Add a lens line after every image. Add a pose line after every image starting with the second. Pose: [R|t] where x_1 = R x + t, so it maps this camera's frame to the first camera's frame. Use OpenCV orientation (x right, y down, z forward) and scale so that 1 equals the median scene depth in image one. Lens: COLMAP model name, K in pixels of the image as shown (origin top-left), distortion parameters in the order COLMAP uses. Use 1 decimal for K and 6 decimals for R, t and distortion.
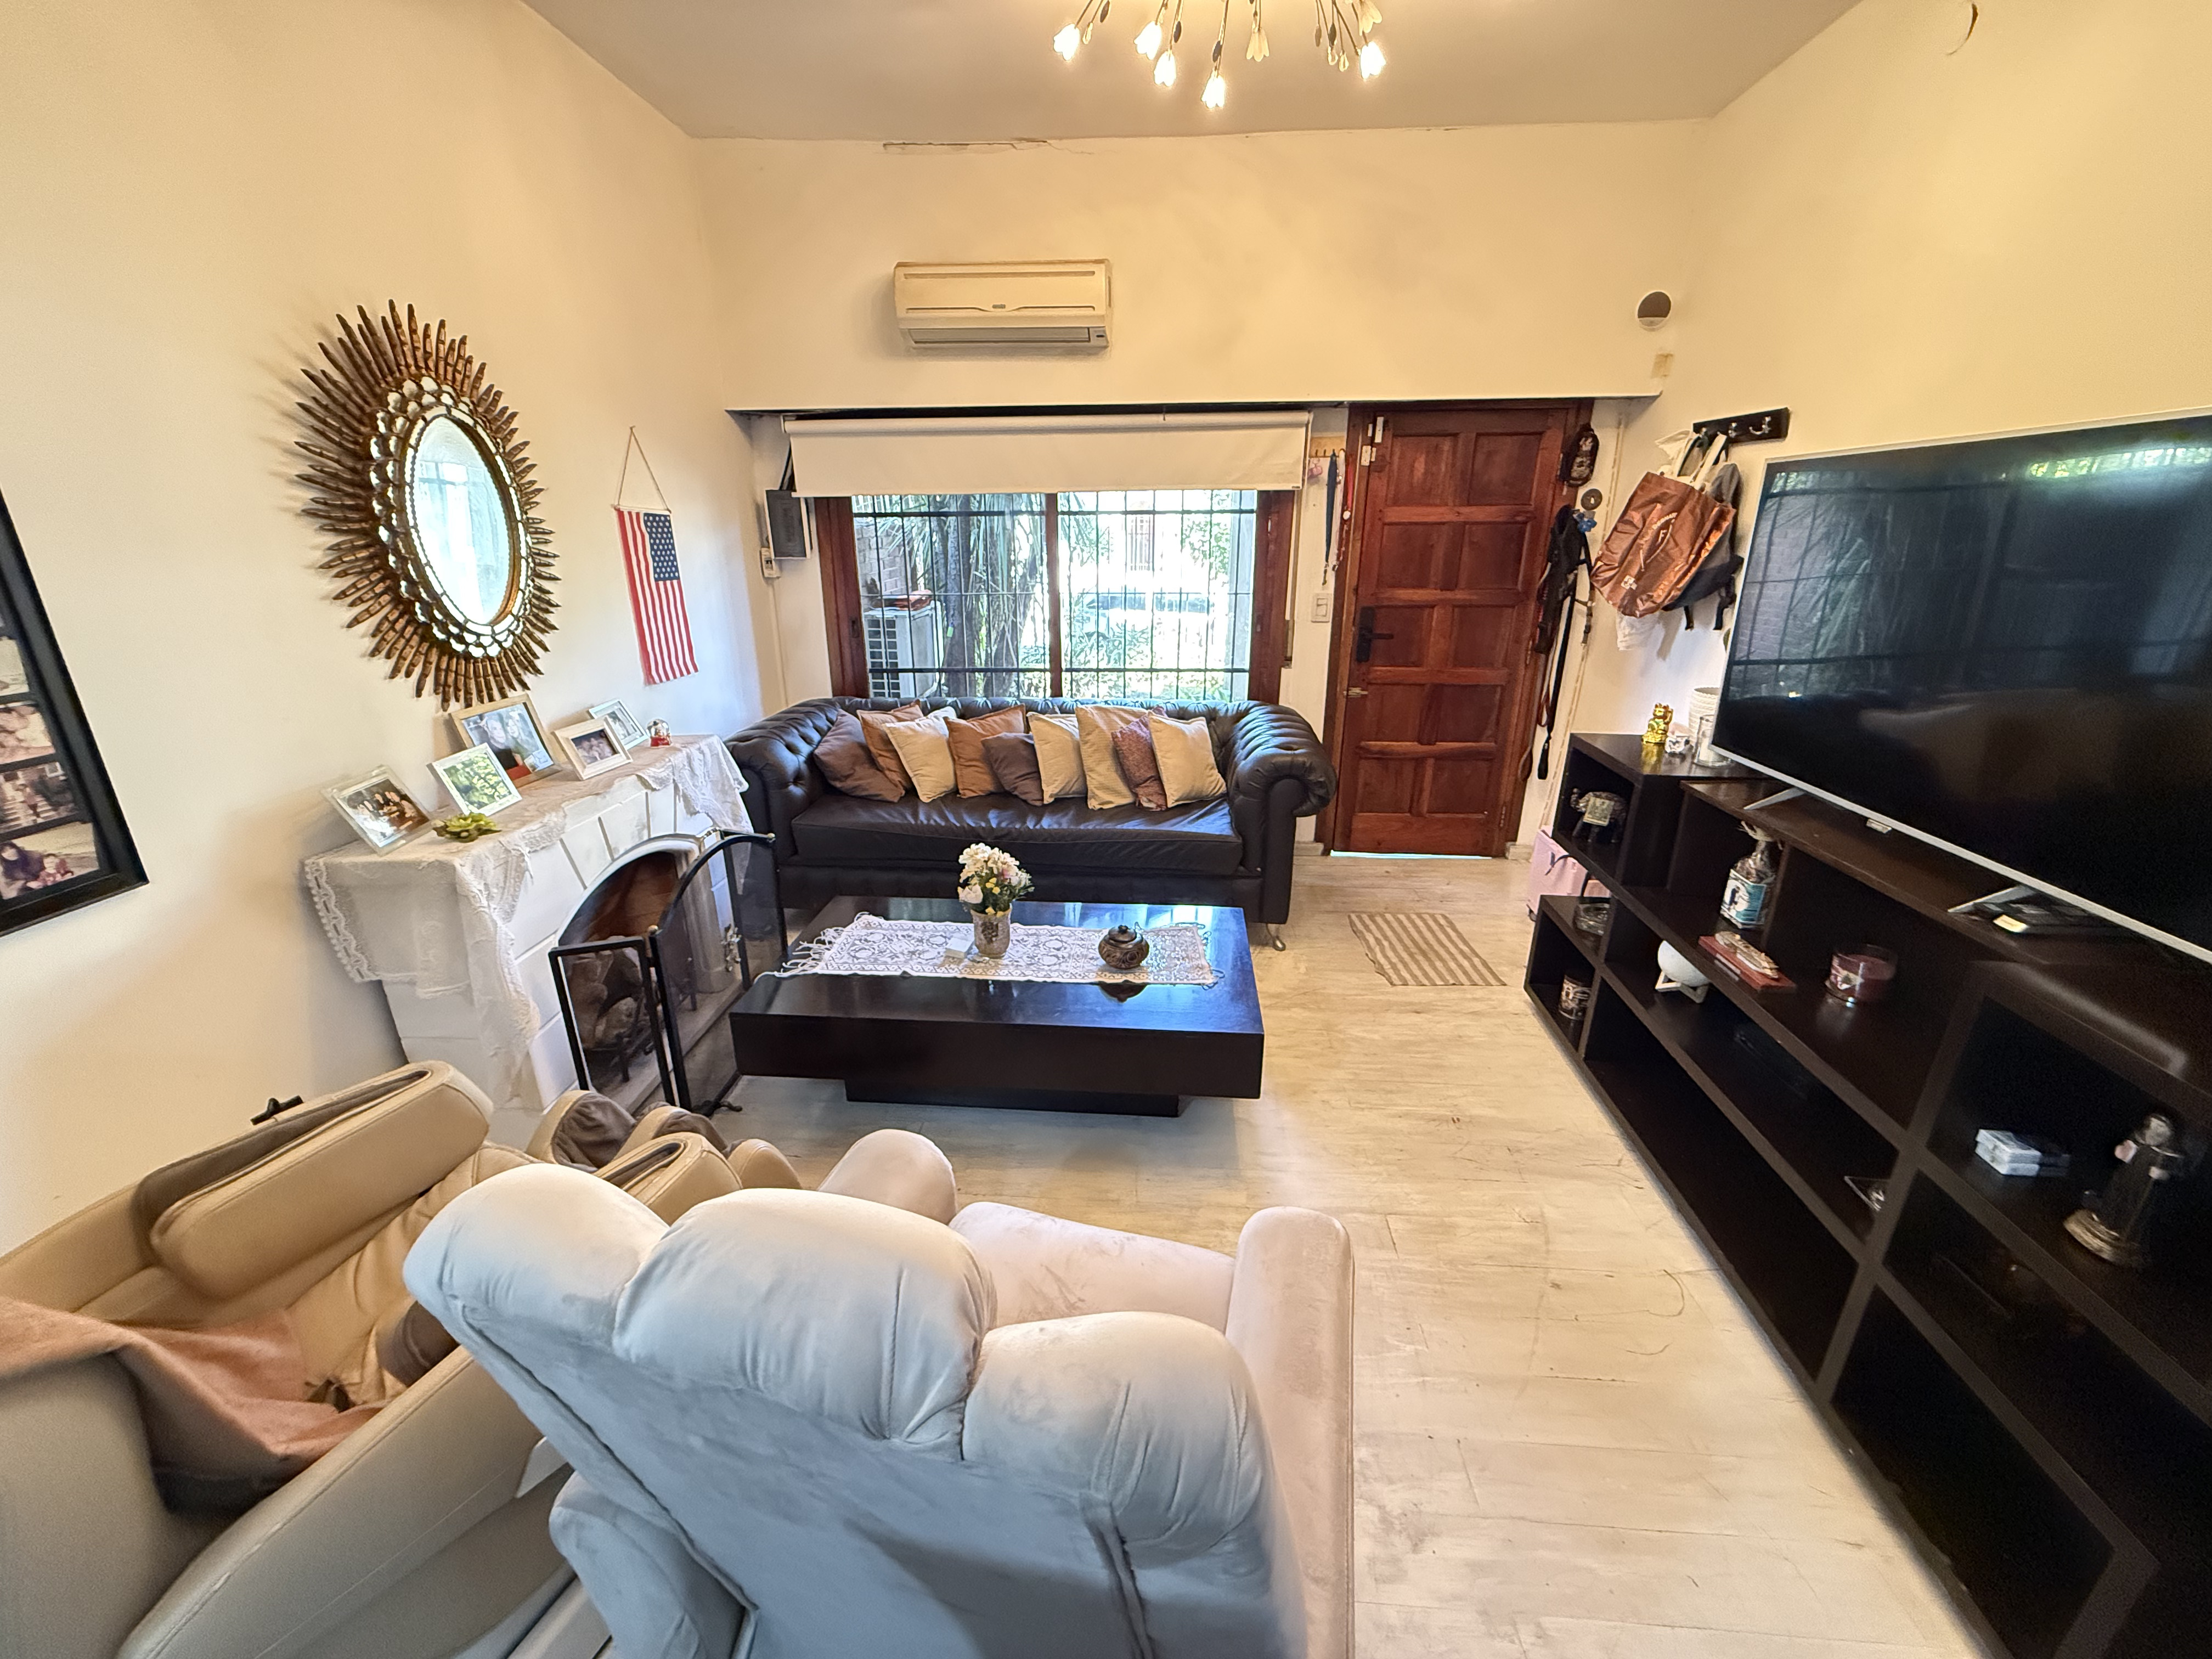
lens RADIAL K [[889.2, 0, 1097.9], [0, 889.2, 837.4], [0, 0, 1]] dist [0.000458, -0.000187]
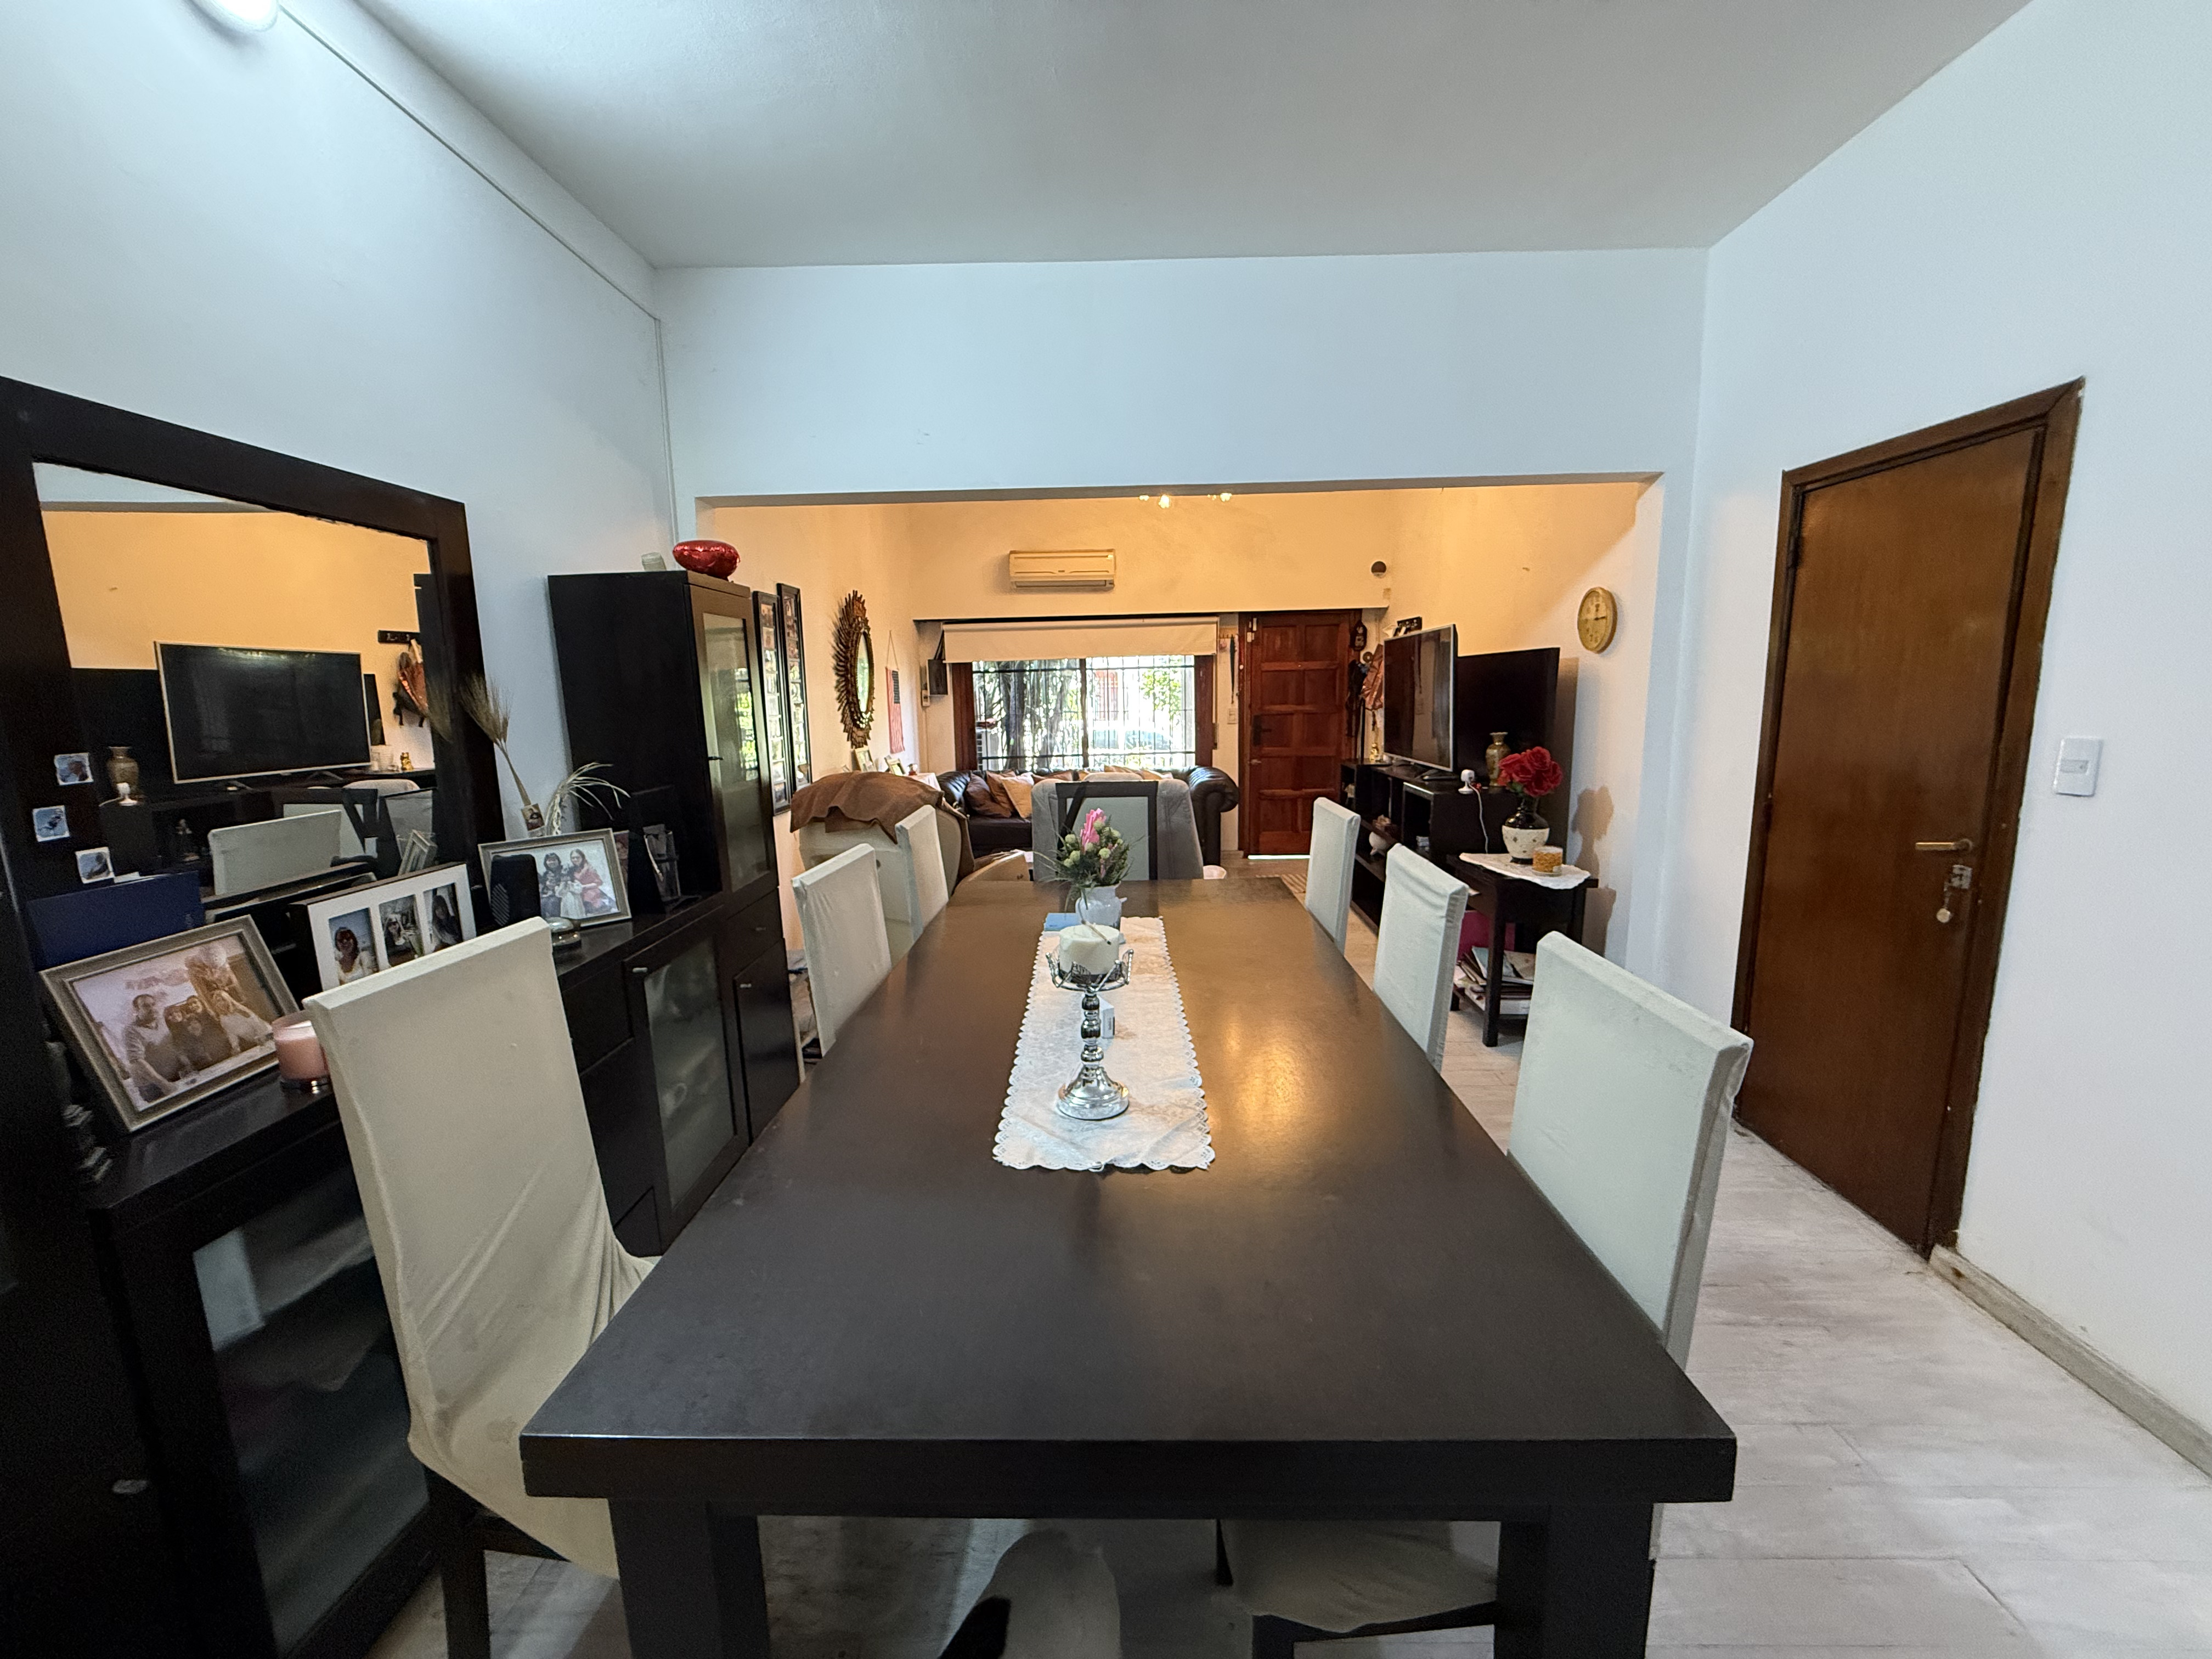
lens RADIAL K [[889.2, 0, 1097.9], [0, 889.2, 837.4], [0, 0, 1]] dist [0.000458, -0.000187]
pose [[0.998773, -0.025000, 0.042752, -0.120495], [0.032044, 0.984407, -0.172961, 0.327699], [-0.037762, 0.174119, 0.984000, -0.827183]]
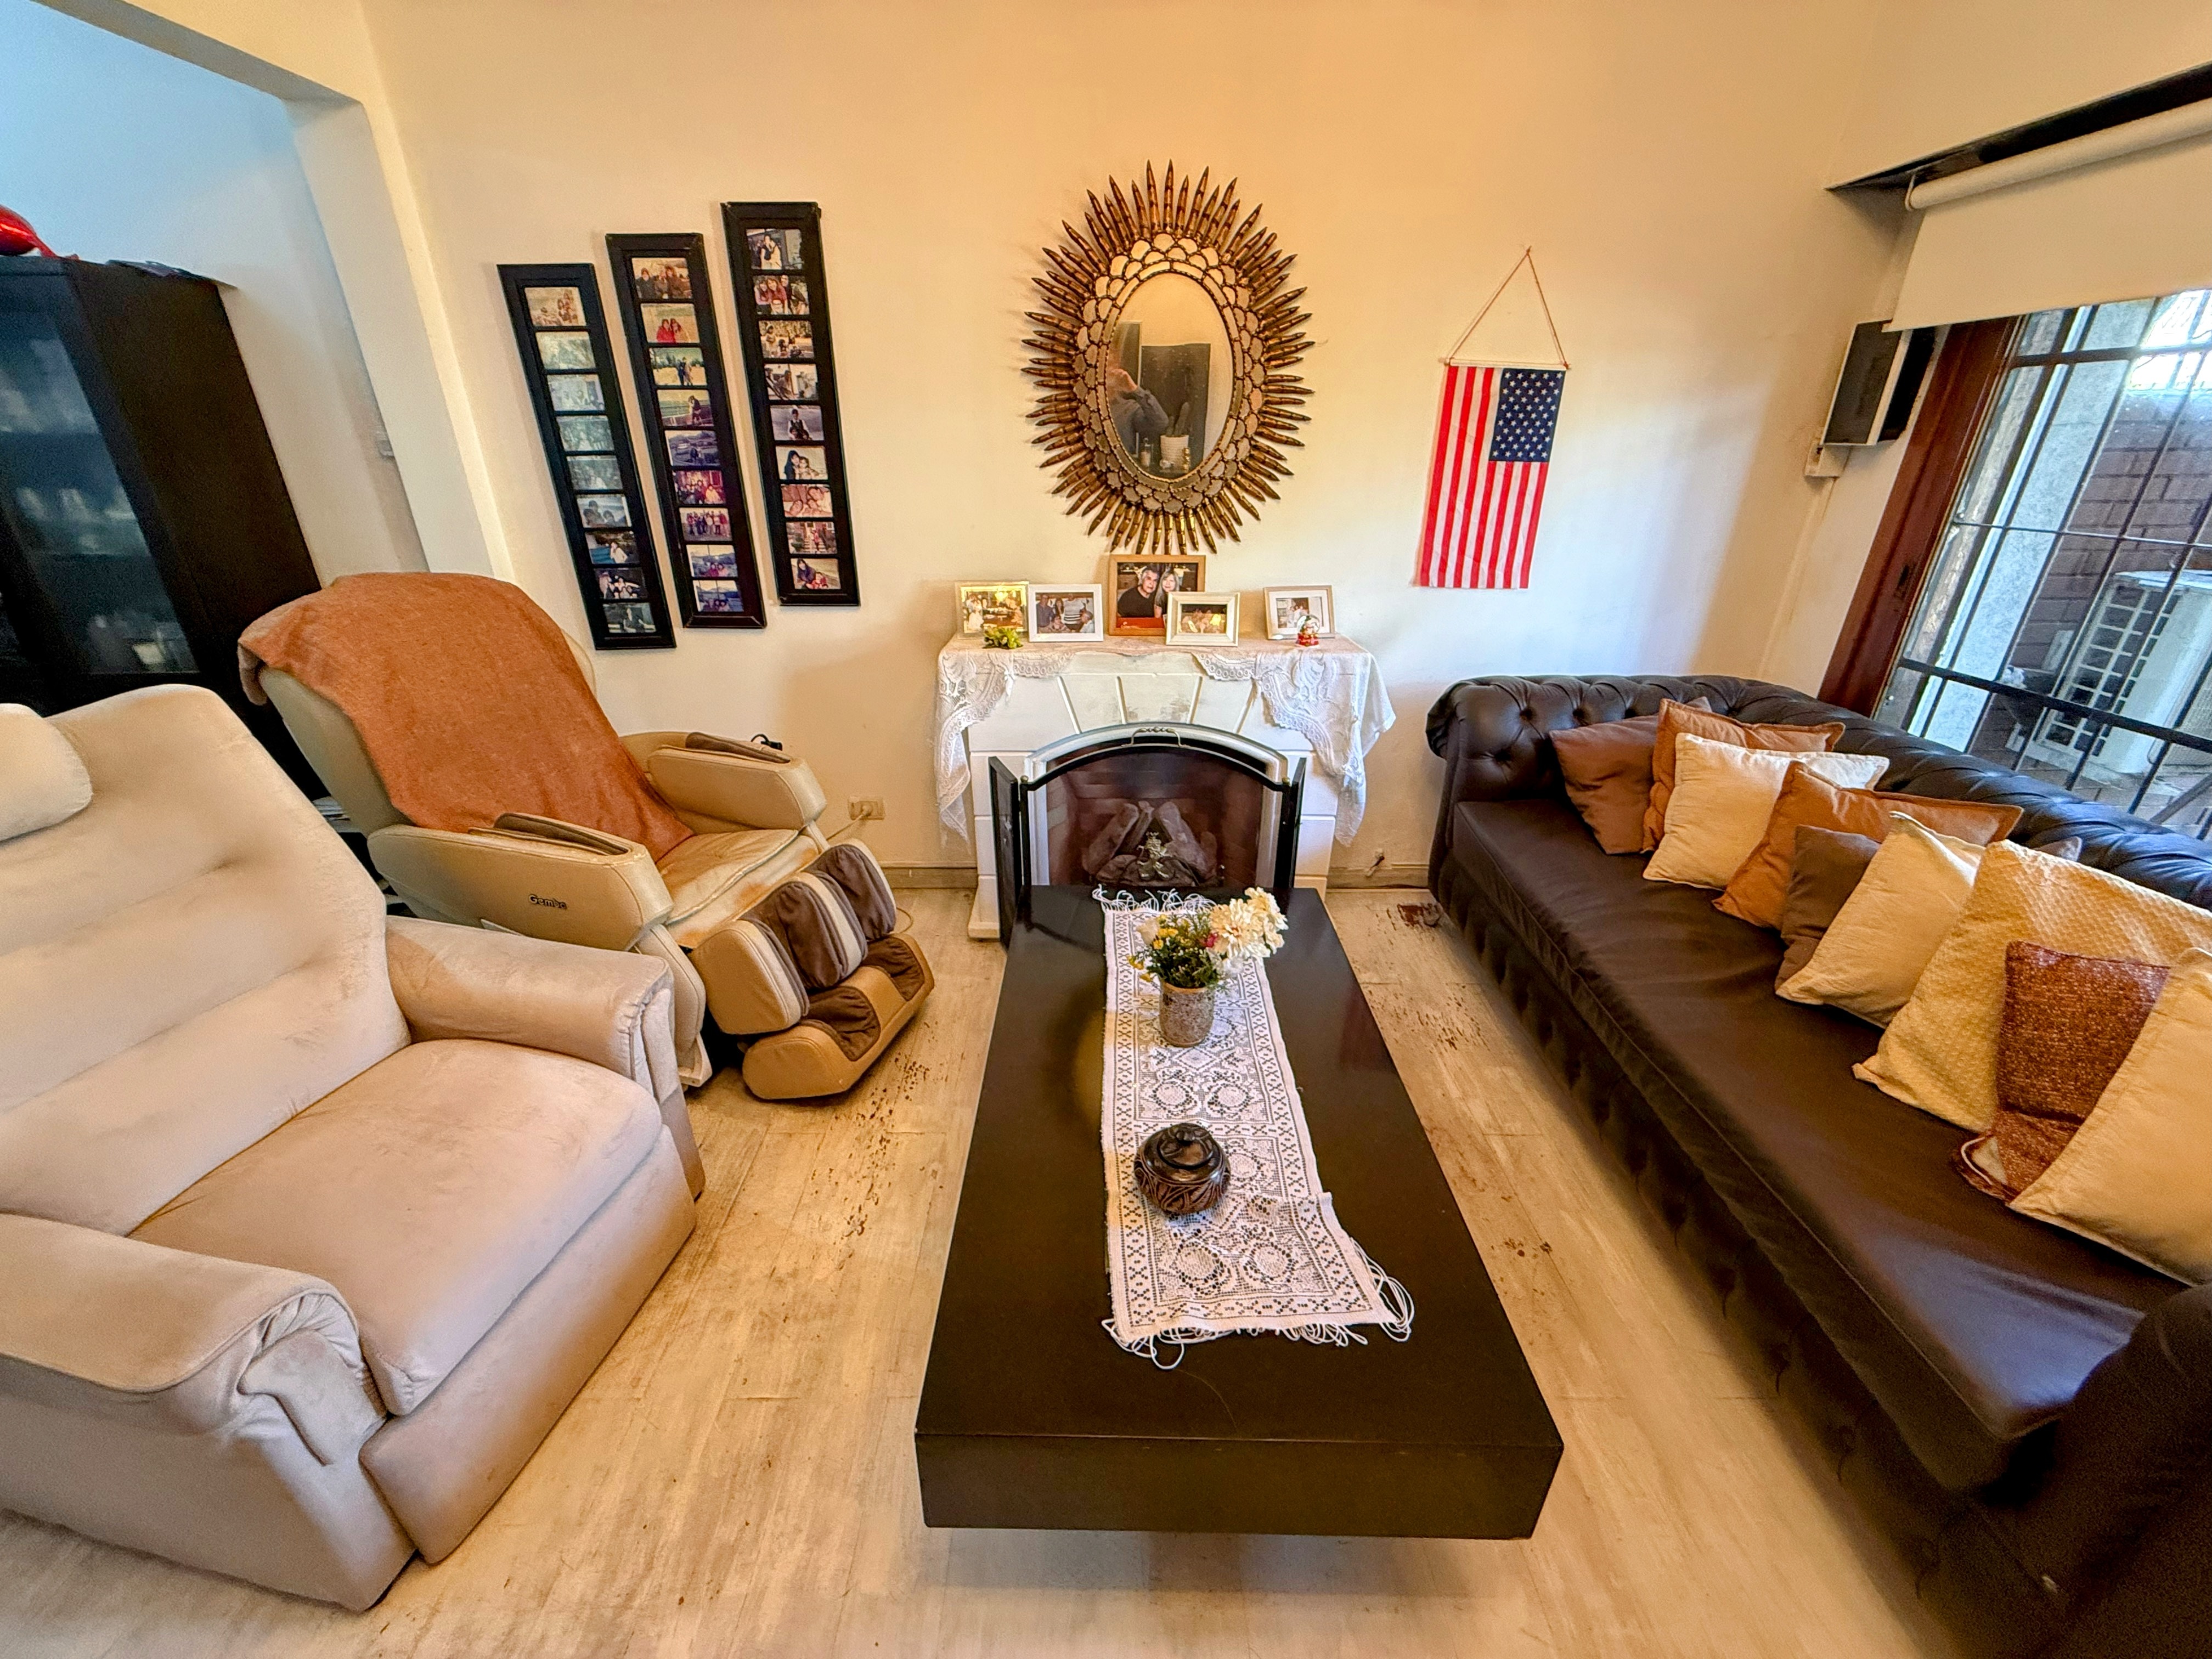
lens RADIAL K [[896.2, 0, 1106.0], [0, 896.2, 829.5], [0, 0, 1]] dist [0.001154, -0.000137]
pose [[0.072154, 0.413723, -0.907539, 0.299094], [-0.337951, 0.866227, 0.368021, -0.162971], [0.938394, 0.280149, 0.202320, 0.547077]]
